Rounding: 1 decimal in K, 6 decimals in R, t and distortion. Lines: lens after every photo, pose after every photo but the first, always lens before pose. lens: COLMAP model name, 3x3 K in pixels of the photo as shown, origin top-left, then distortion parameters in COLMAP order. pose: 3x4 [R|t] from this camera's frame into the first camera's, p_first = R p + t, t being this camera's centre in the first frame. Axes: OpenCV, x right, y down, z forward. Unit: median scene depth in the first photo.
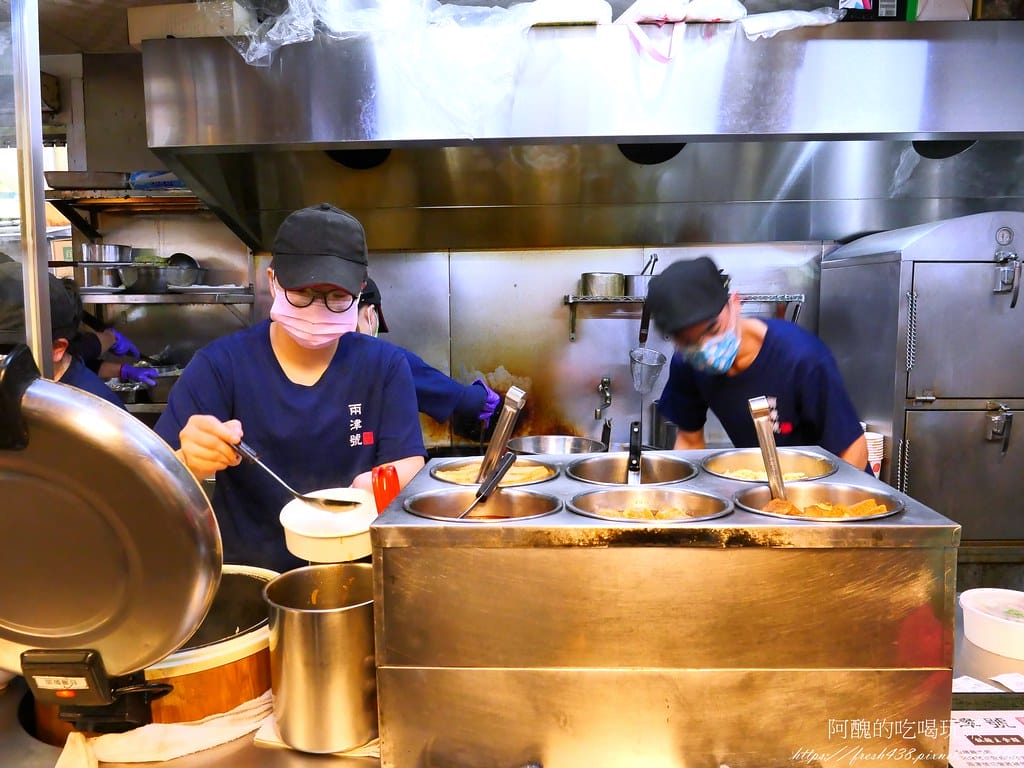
lens RADIAL K [[748.3, 0, 512.0], [0, 748.3, 384.0], [0, 0, 1]] dist [-0.007480, -0.003089]
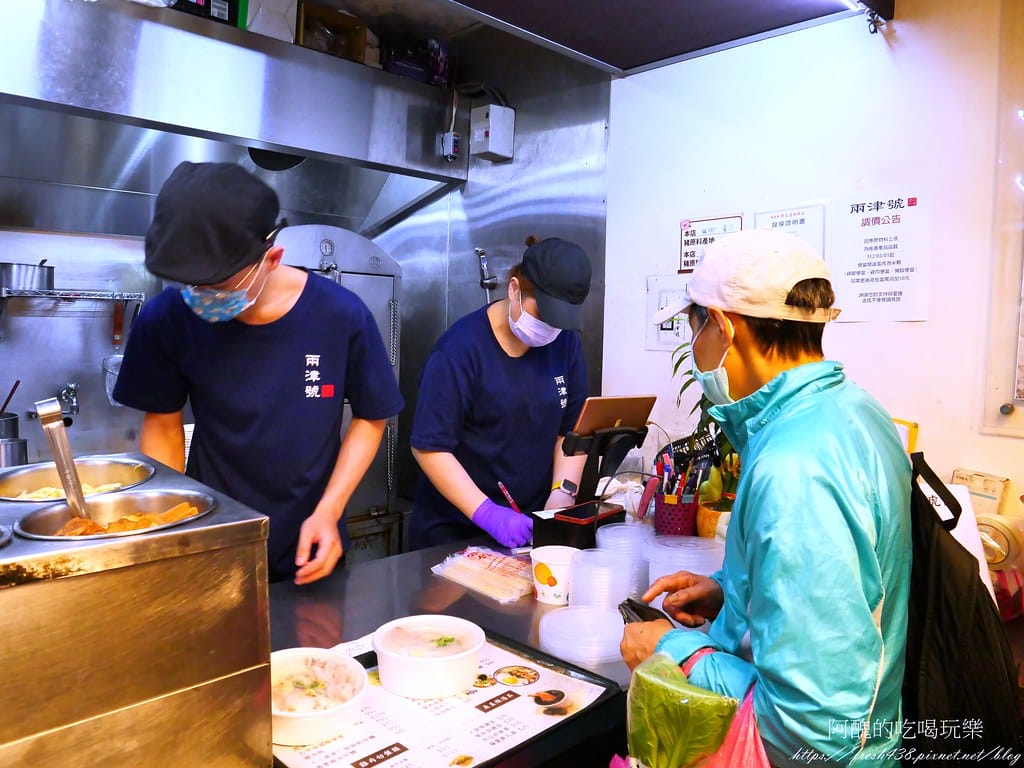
lens RADIAL K [[748.3, 0, 512.0], [0, 748.3, 384.0], [0, 0, 1]] dist [-0.007480, -0.003089]
pose [[0.702579, -0.028375, 0.711040, 0.118800], [0.037142, 0.999305, 0.003179, 0.020474], [-0.710636, 0.024176, 0.703144, 0.062836]]
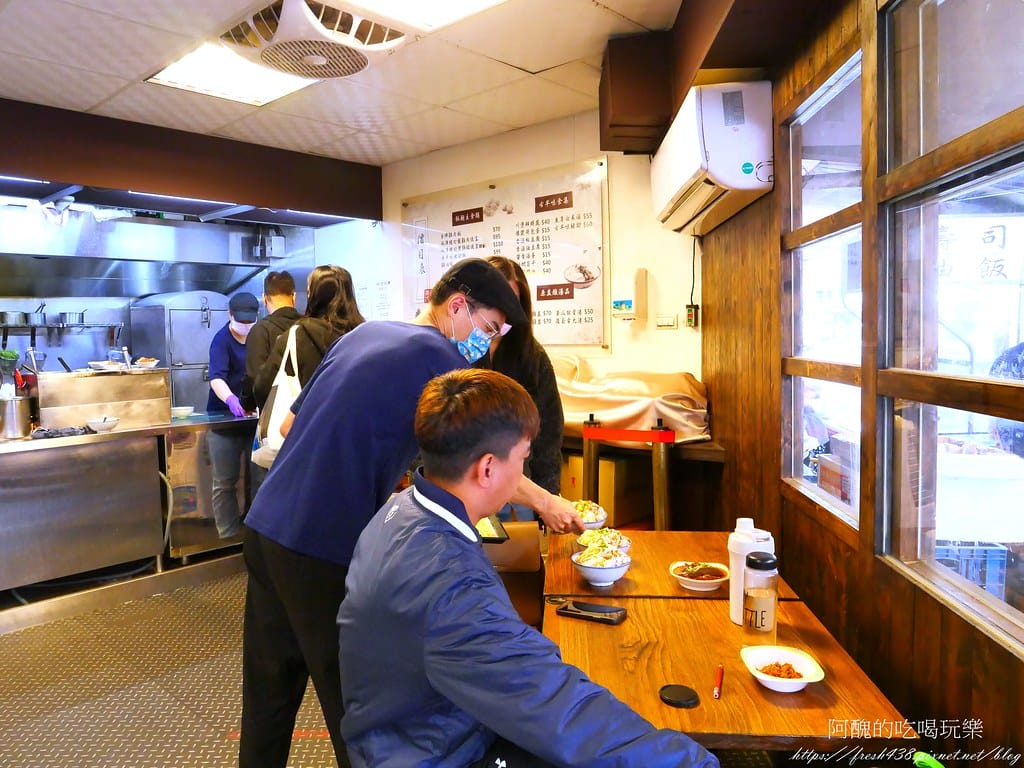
lens RADIAL K [[740.8, 0, 530.4], [0, 740.8, 382.2], [0, 0, 1]] dist [-0.024507, -0.005046]
pose [[0.627818, -0.049534, 0.776783, -1.476779], [0.084216, 0.996437, -0.004526, 0.441693], [-0.773791, 0.068259, 0.629752, -3.445699]]
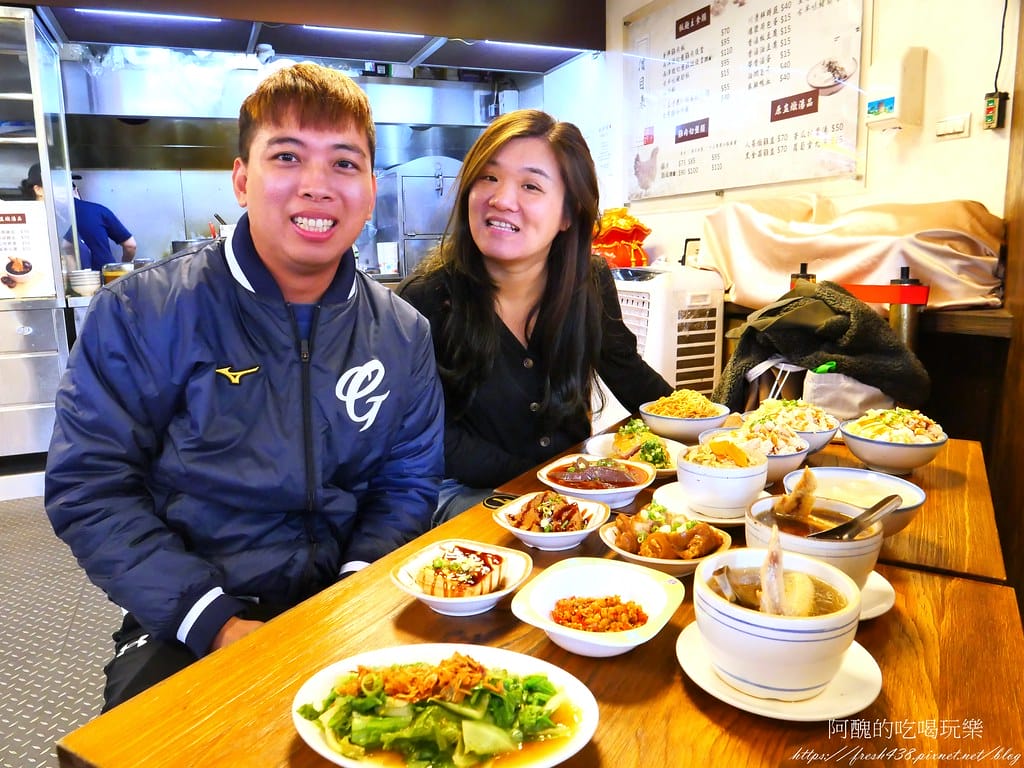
lens RADIAL K [[740.8, 0, 530.4], [0, 740.8, 382.2], [0, 0, 1]] dist [-0.024507, -0.005046]
pose [[0.902815, -0.087570, 0.421018, -0.363775], [0.055644, 0.994605, 0.087551, 0.736686], [-0.426413, -0.055615, 0.902817, -3.238623]]
